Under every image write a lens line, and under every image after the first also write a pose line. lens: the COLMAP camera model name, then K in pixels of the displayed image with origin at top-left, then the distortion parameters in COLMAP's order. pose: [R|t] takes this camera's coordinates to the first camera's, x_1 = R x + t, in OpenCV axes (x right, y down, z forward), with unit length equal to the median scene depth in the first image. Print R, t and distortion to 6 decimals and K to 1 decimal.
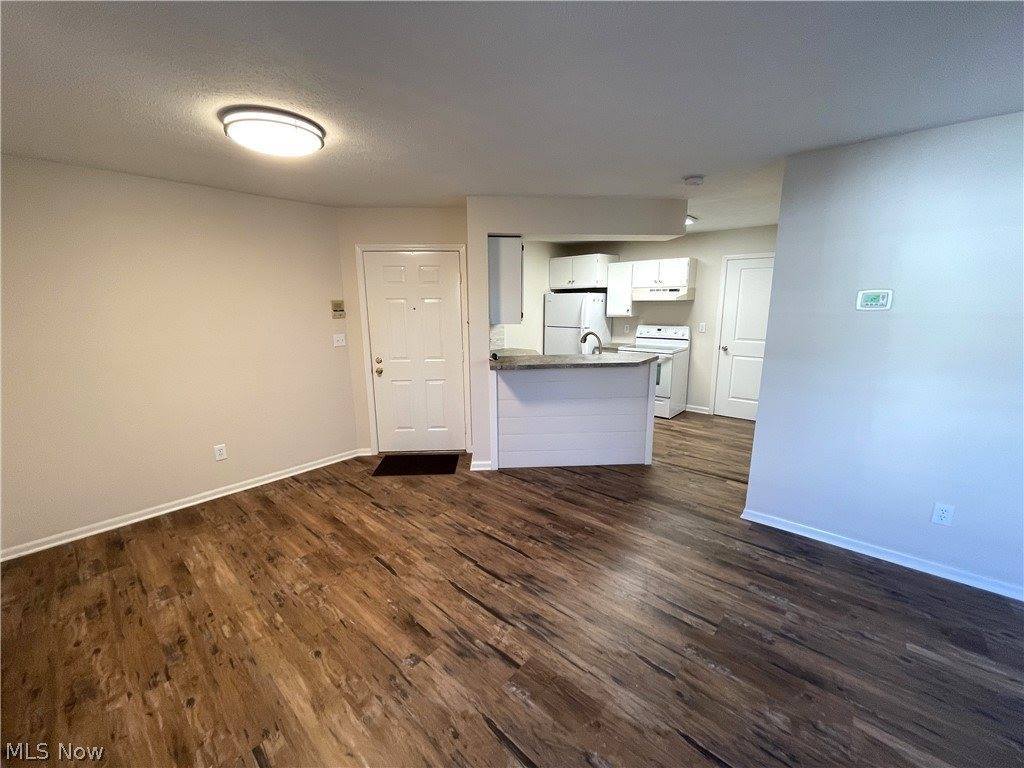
lens RADIAL K [[416.6, 0, 510.6], [0, 416.6, 387.6], [0, 0, 1]] dist [0.004257, -0.000847]
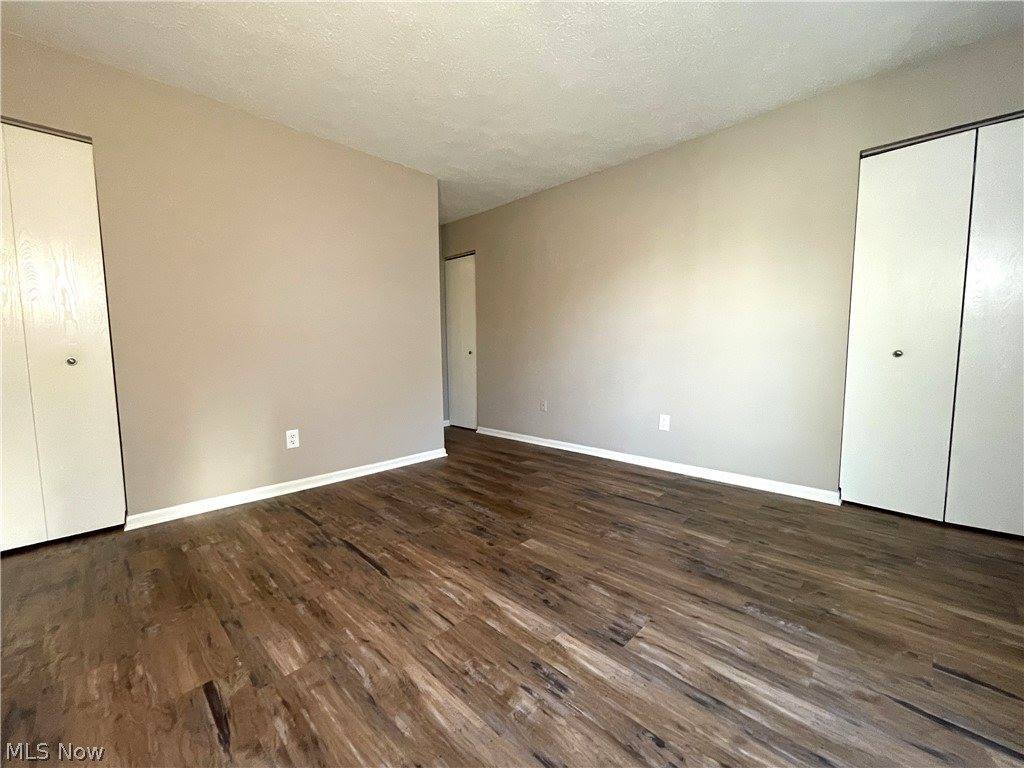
lens RADIAL K [[416.6, 0, 512.5], [0, 416.6, 385.0], [0, 0, 1]] dist [0.004257, -0.000847]
pose [[-0.998458, 0.013480, 0.053844, -0.011611], [0.028423, 0.957399, 0.287365, -0.078205], [-0.047677, 0.288452, -0.956307, 0.880190]]
